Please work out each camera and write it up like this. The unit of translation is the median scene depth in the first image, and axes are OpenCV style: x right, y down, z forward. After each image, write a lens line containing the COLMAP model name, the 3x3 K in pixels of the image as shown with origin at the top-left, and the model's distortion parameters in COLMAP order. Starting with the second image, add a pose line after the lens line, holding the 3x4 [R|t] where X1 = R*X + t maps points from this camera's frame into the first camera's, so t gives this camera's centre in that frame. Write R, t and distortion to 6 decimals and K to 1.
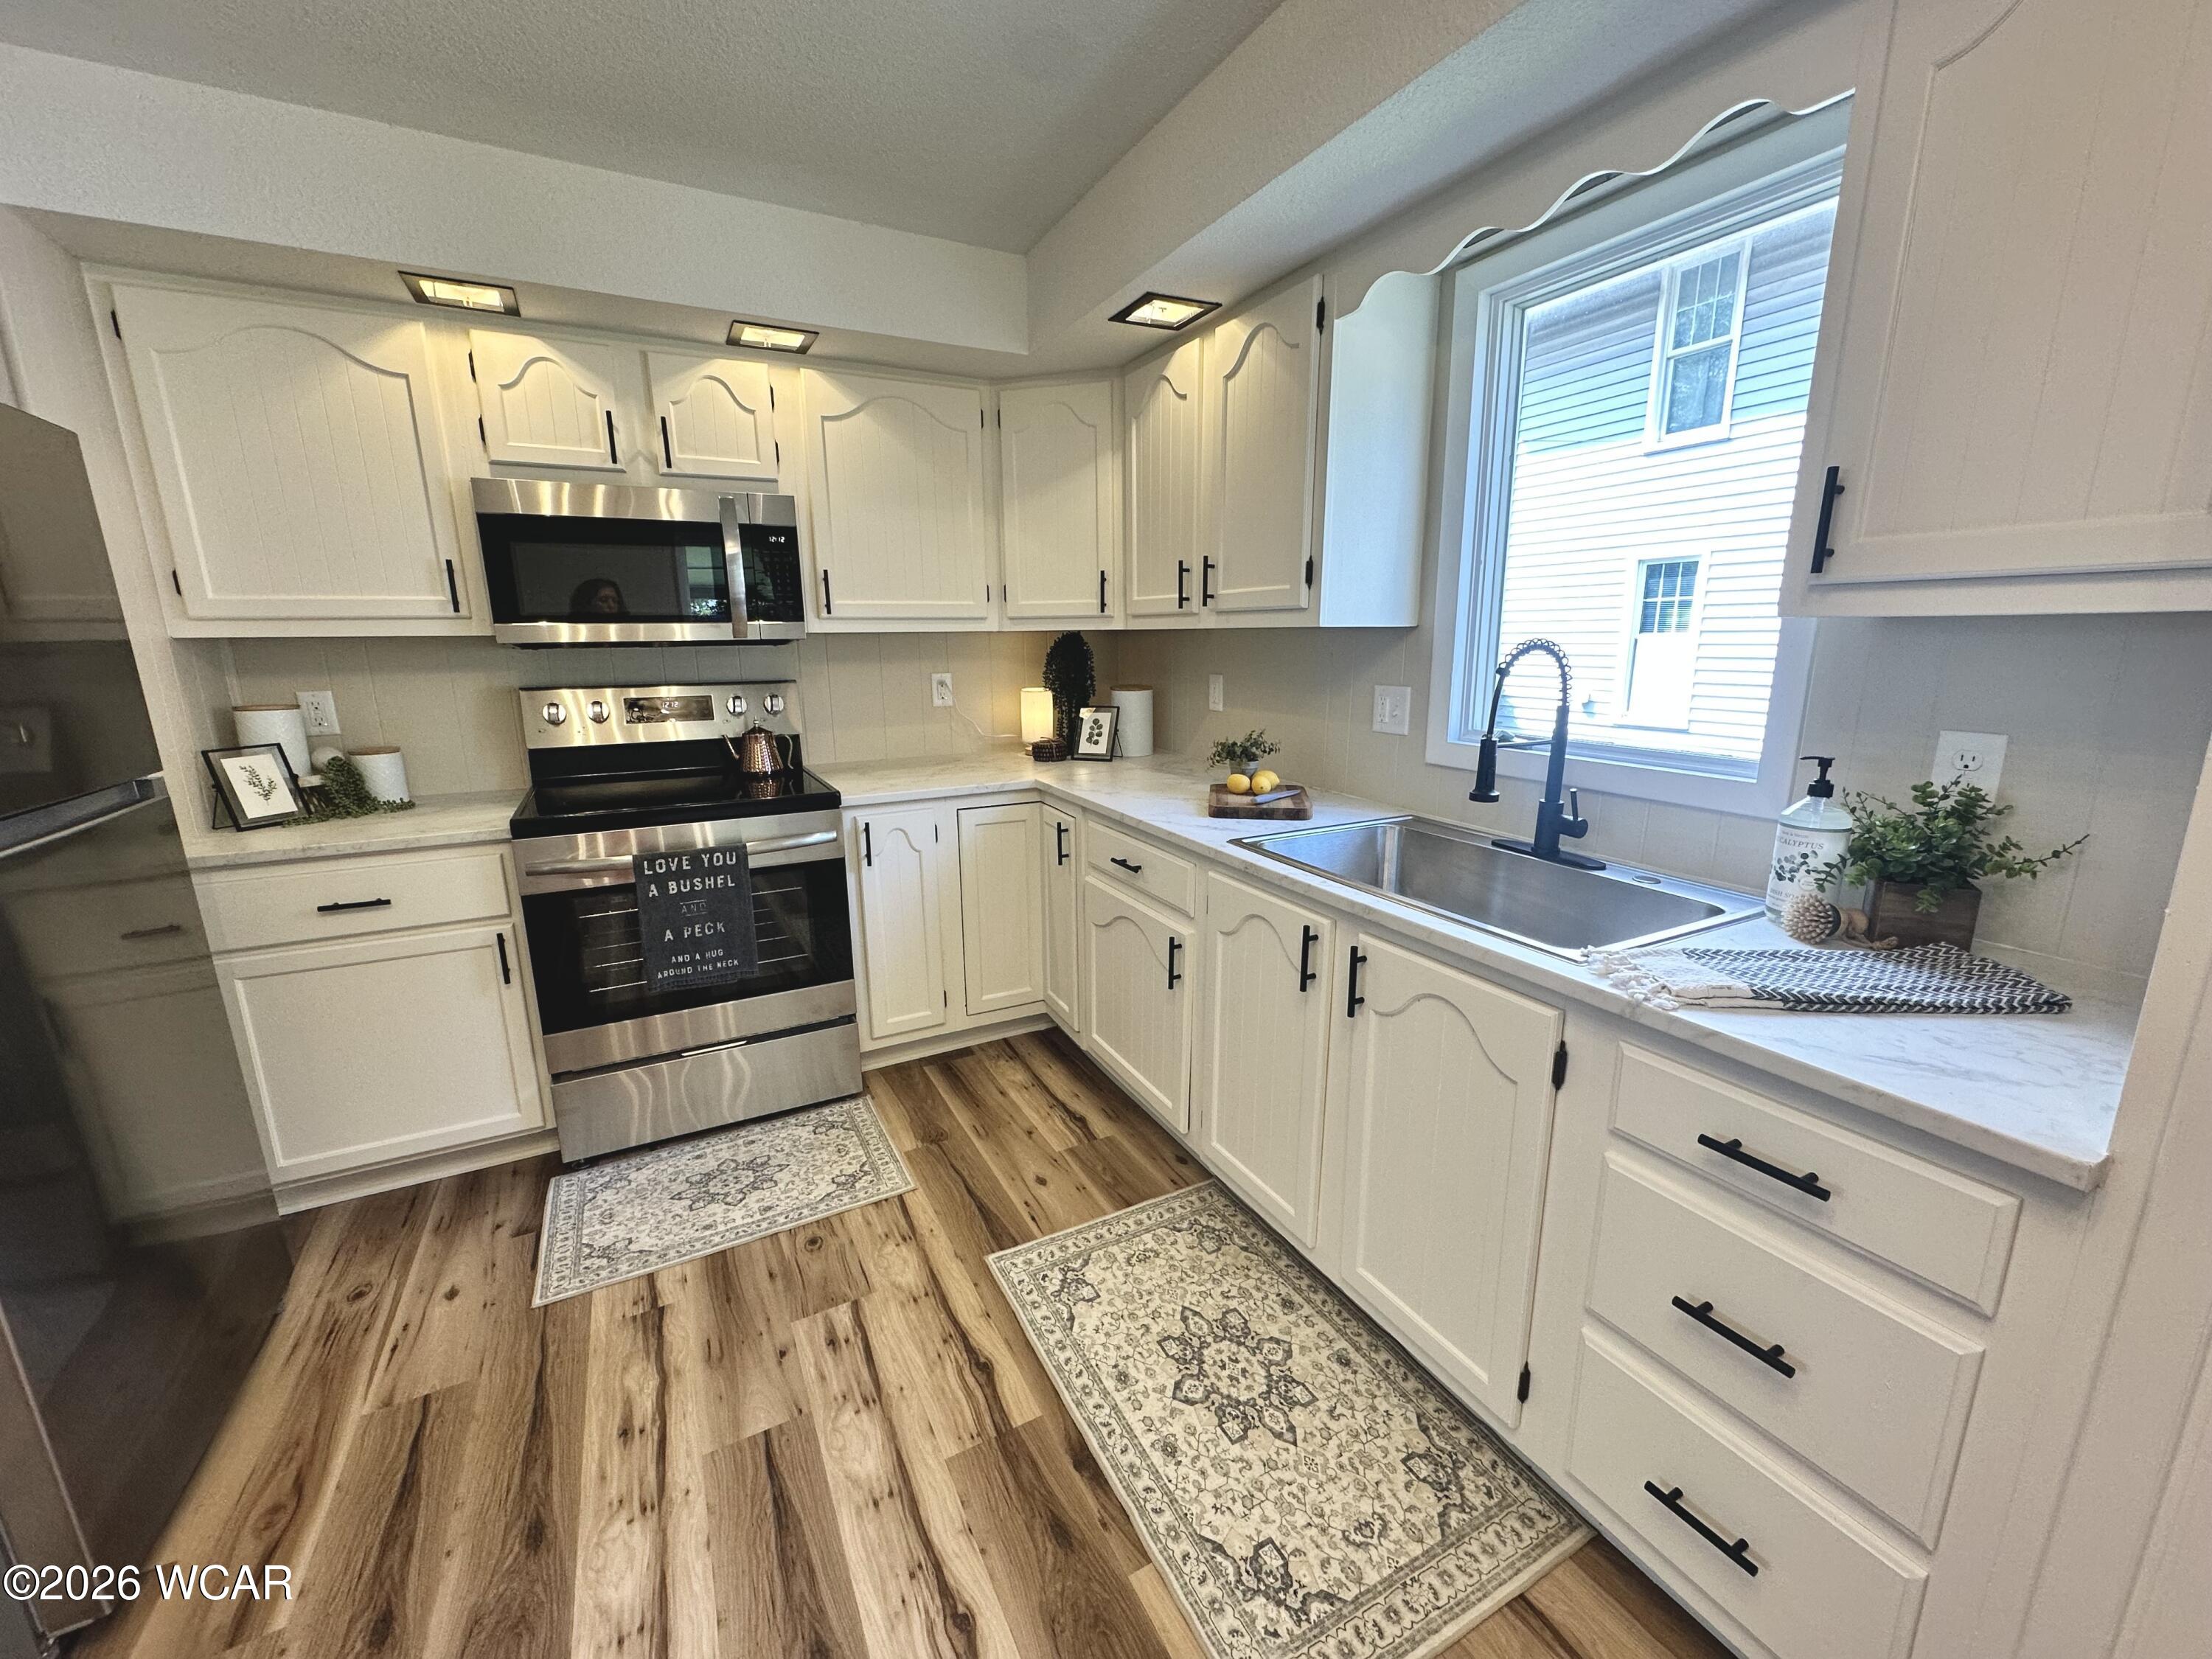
lens RADIAL K [[878.1, 0, 1103.4], [0, 878.1, 831.0], [0, 0, 1]] dist [-0.001044, -0.000149]
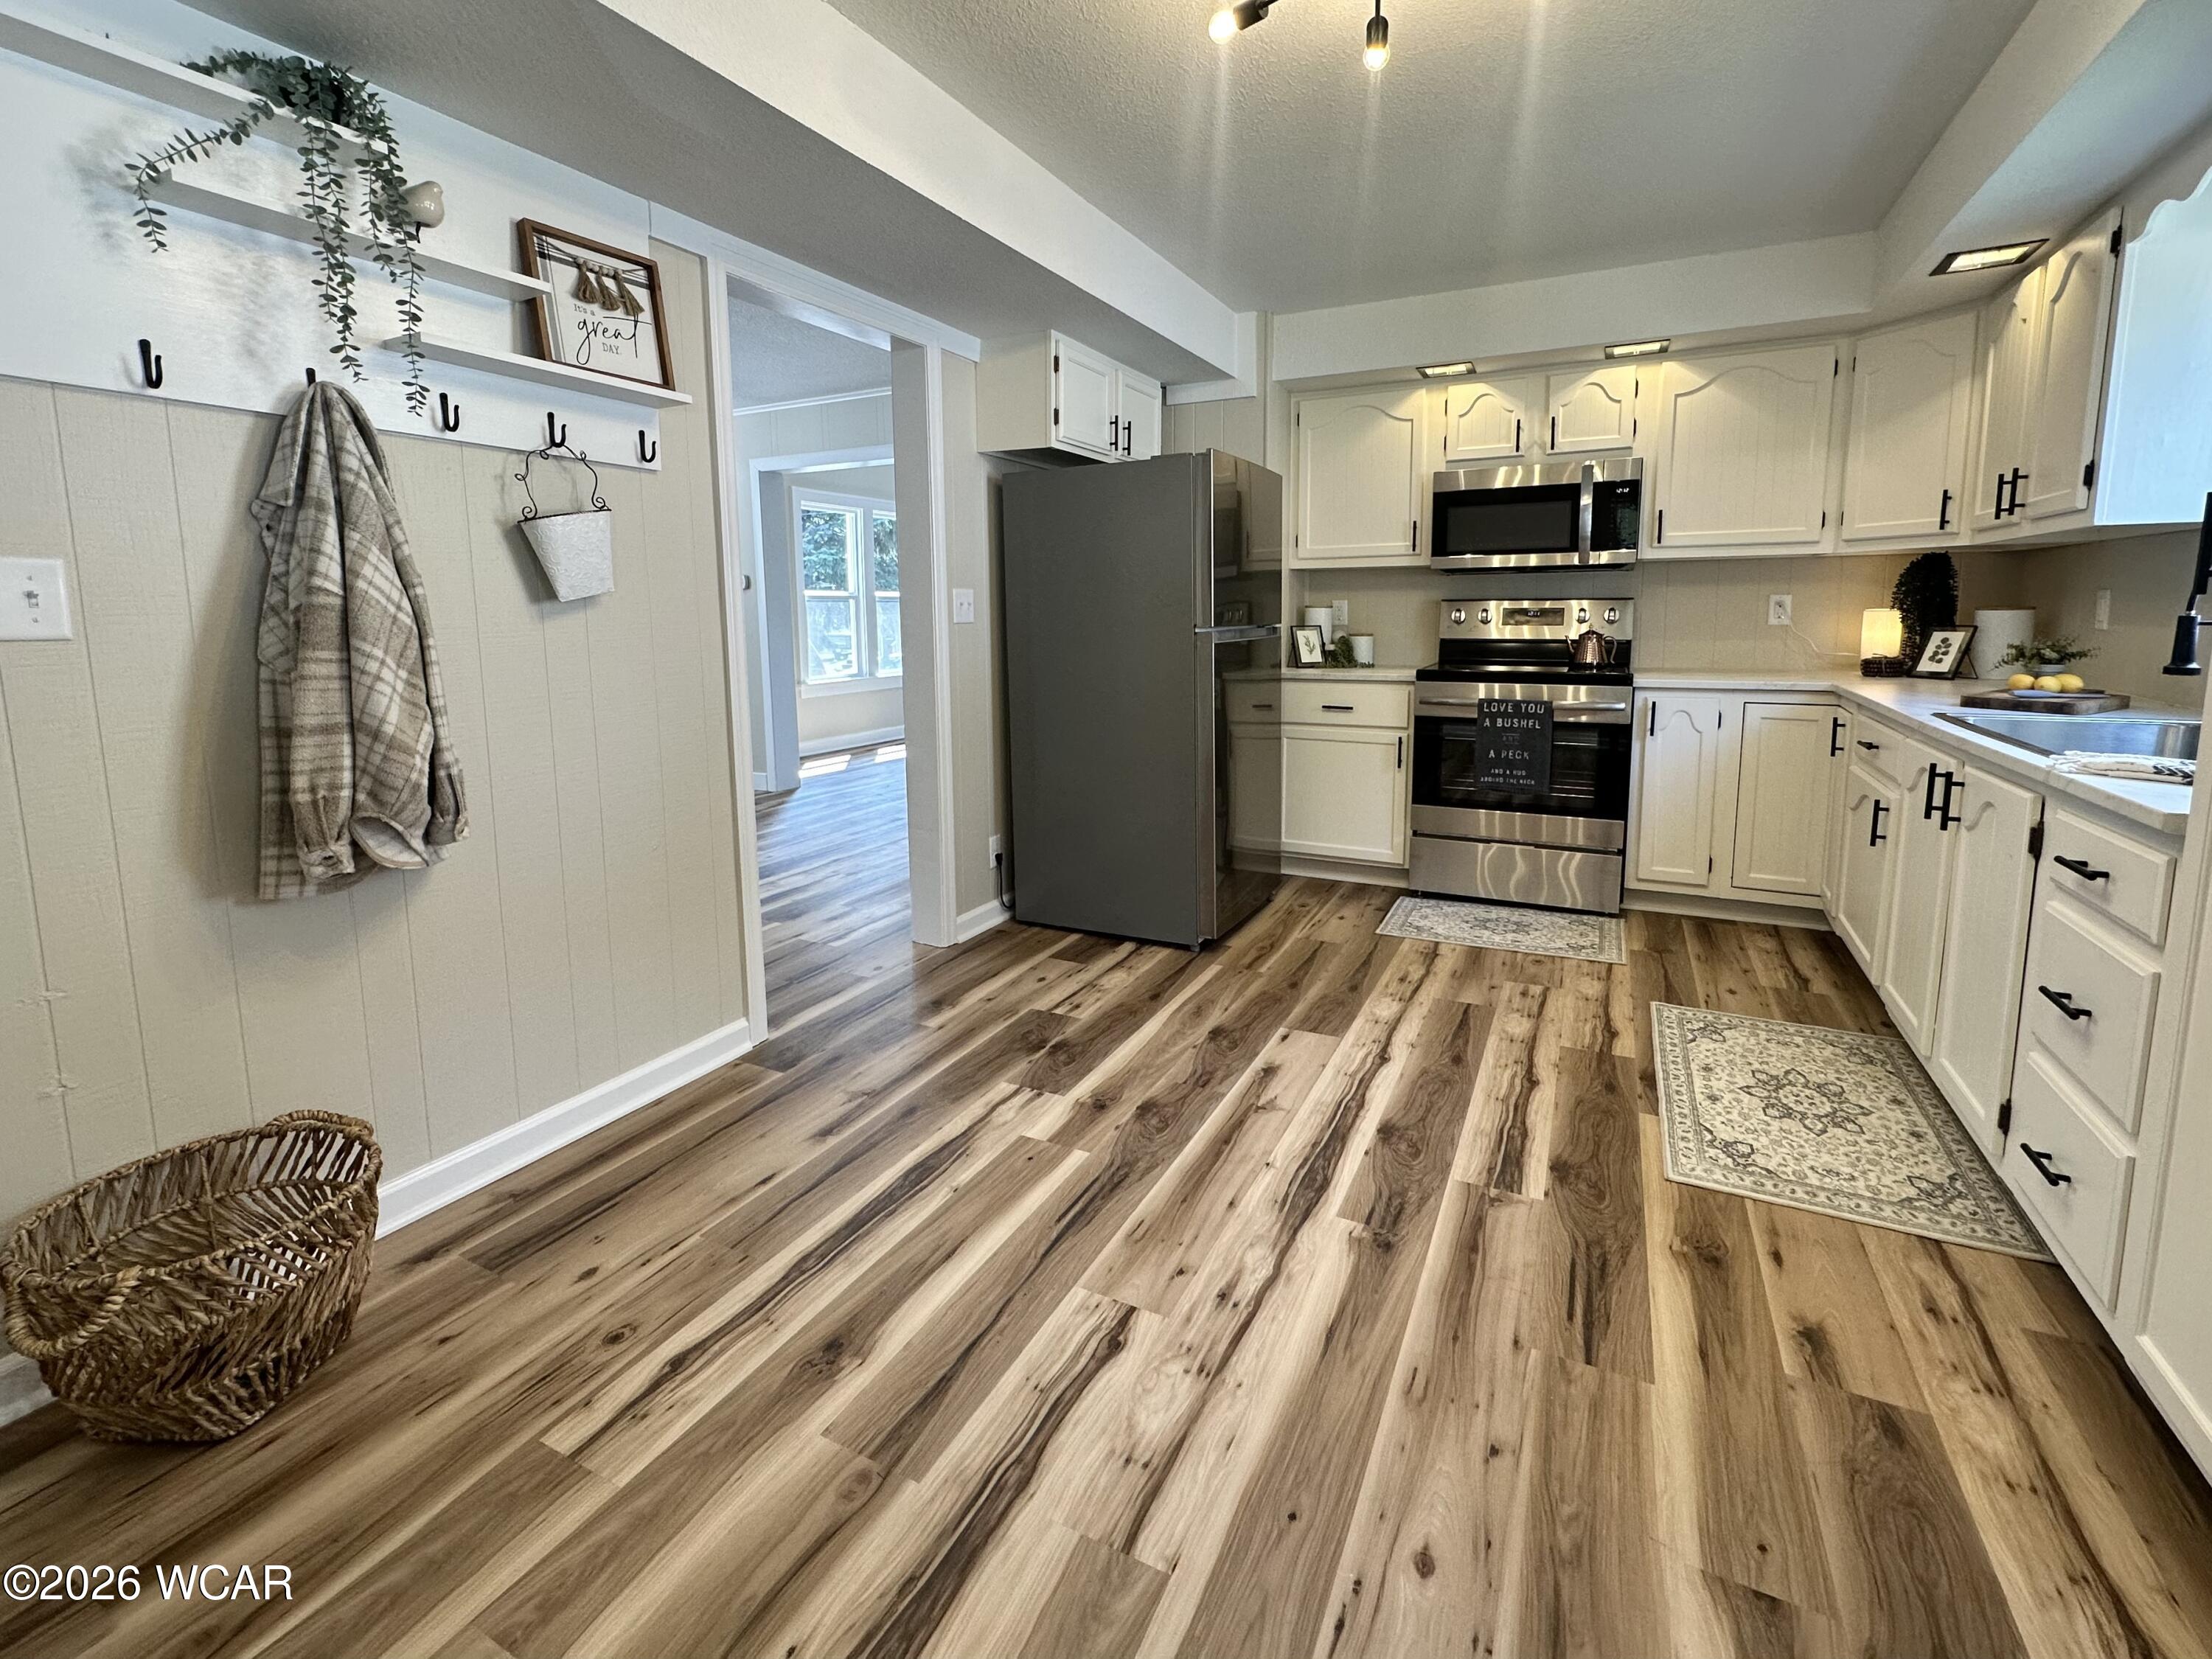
lens RADIAL K [[977.4, 0, 1107.8], [0, 977.4, 733.2], [0, 0, 1]] dist [-0.001102, 0.000036]
pose [[0.578300, 0.106235, -0.808878, 0.483193], [-0.174324, 0.984677, 0.004693, 0.190238], [0.796982, 0.138293, 0.587958, -0.528967]]
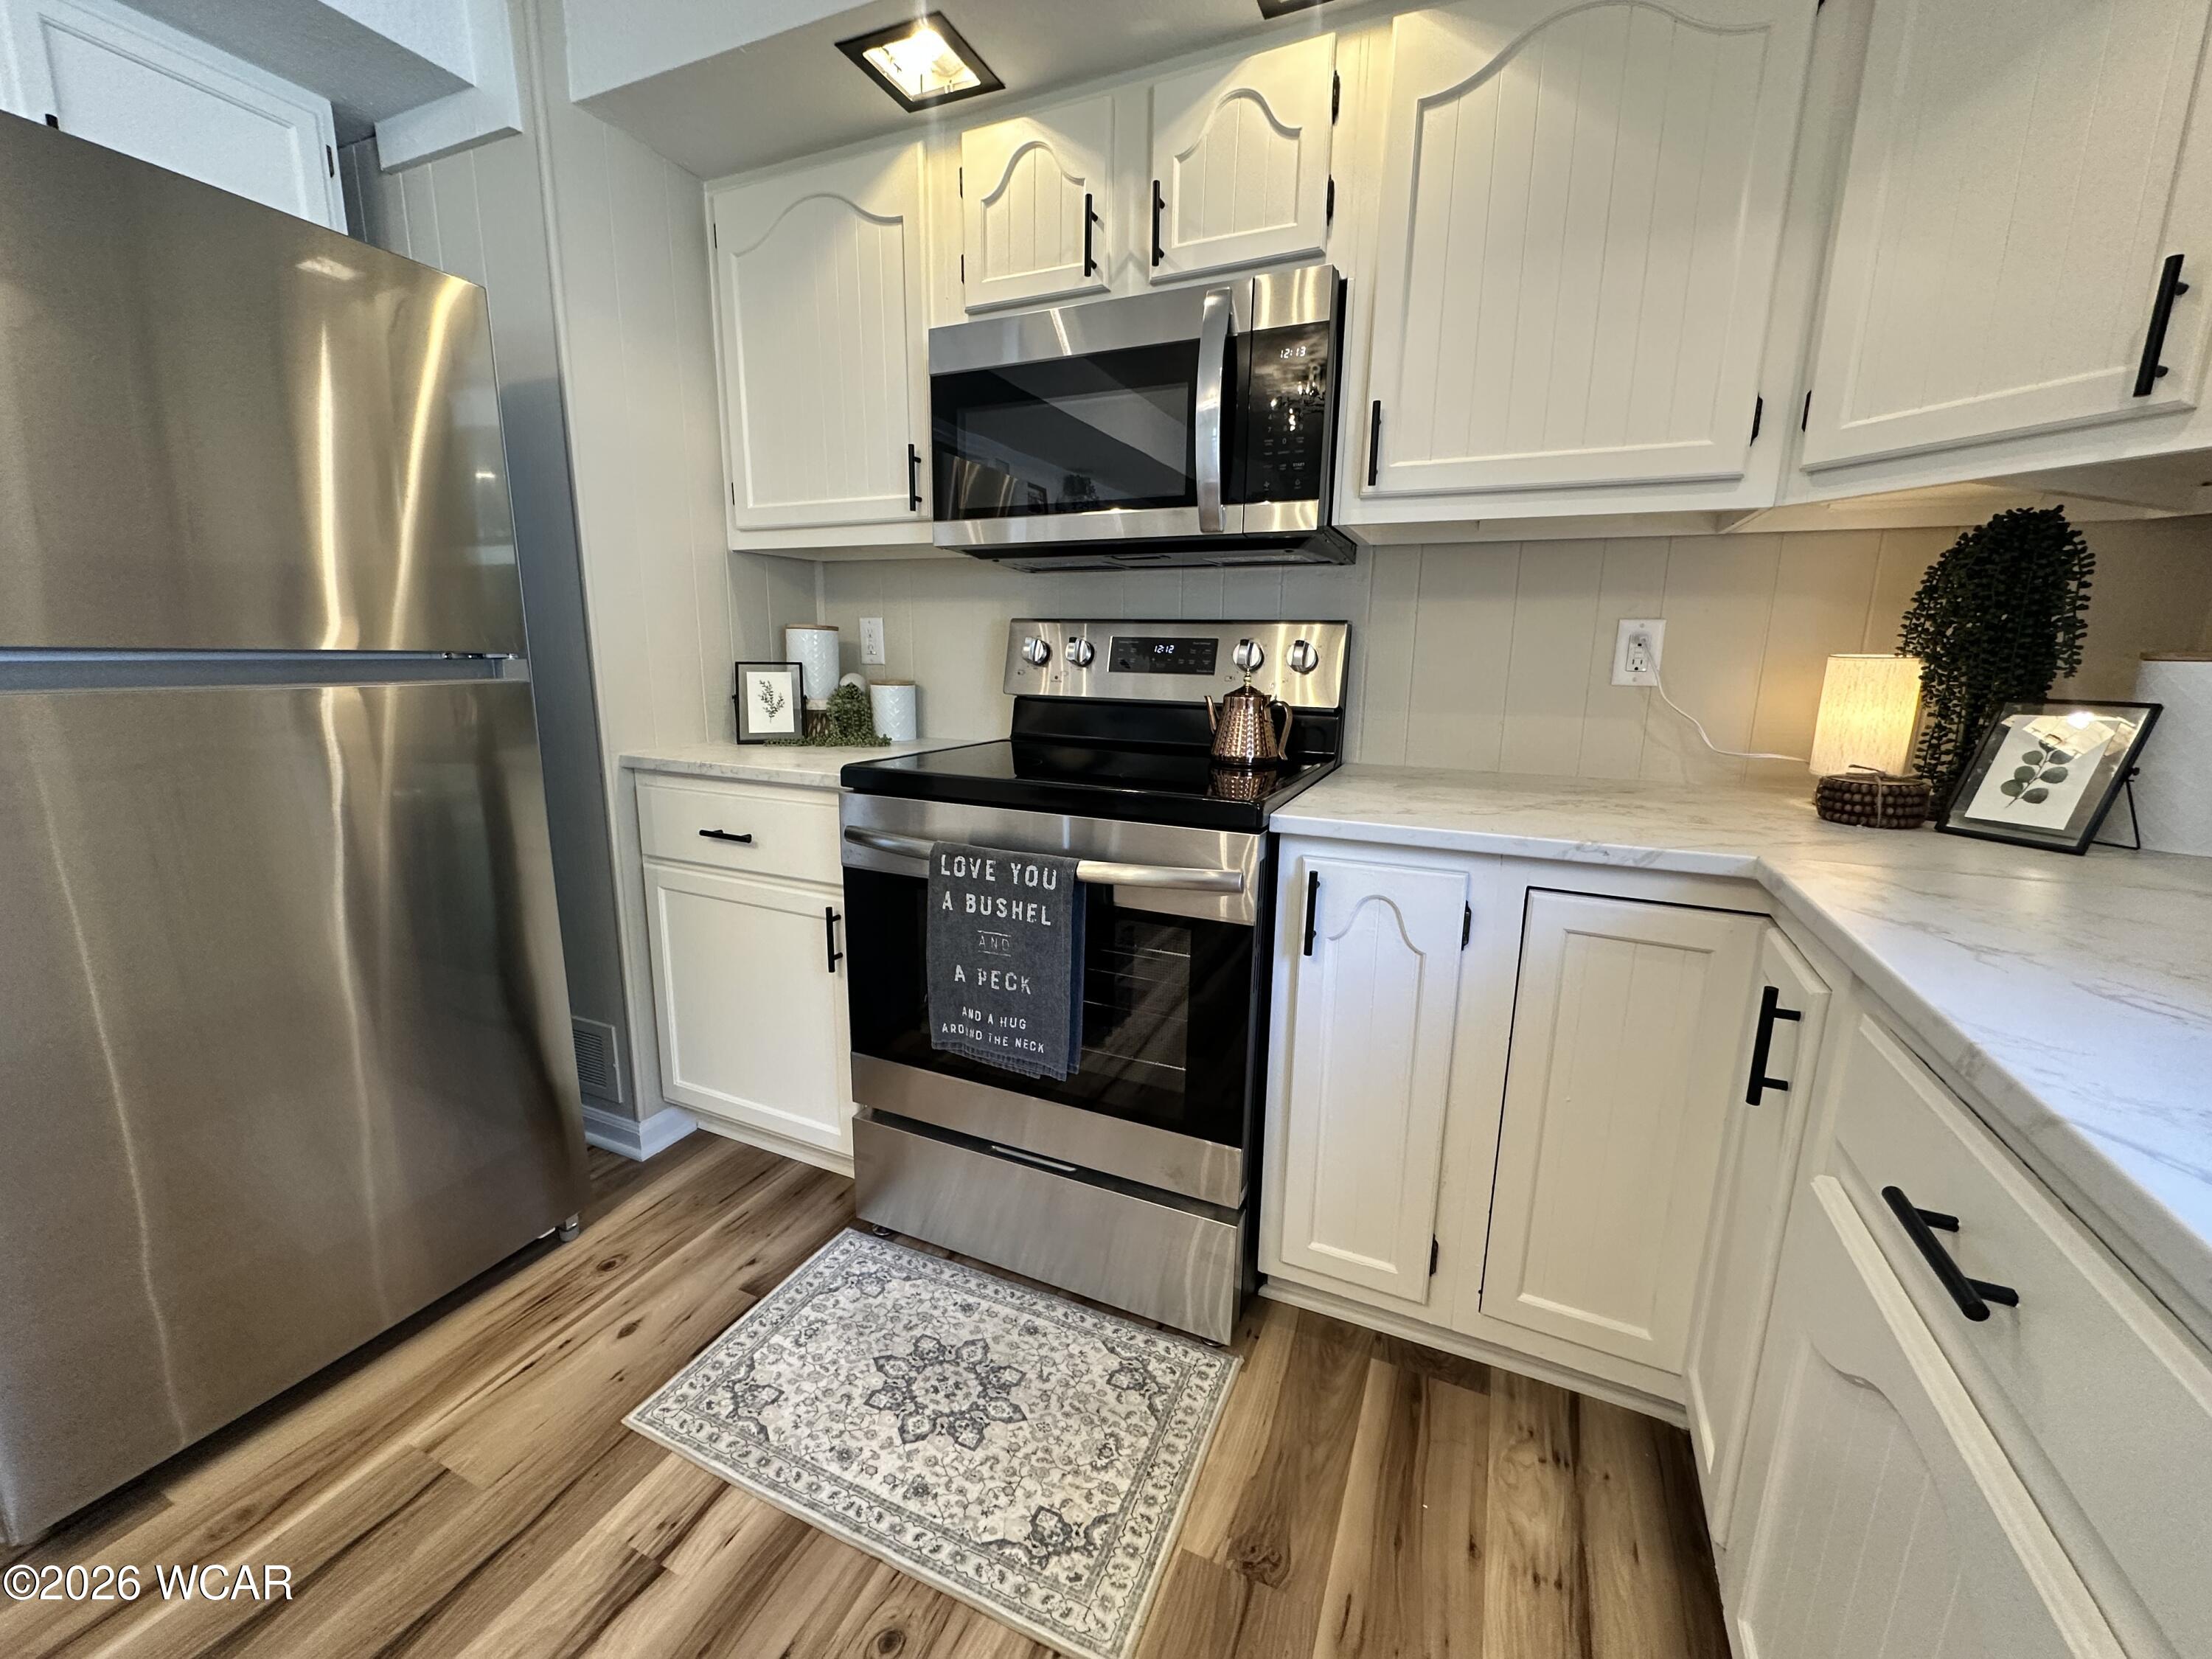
lens RADIAL K [[878.1, 0, 1103.4], [0, 878.1, 831.0], [0, 0, 1]] dist [-0.001044, -0.000149]
pose [[0.614061, 0.177175, -0.769115, 0.051012], [-0.195576, 0.978244, 0.069203, -0.049842], [0.764643, 0.107926, 0.635352, 0.651394]]
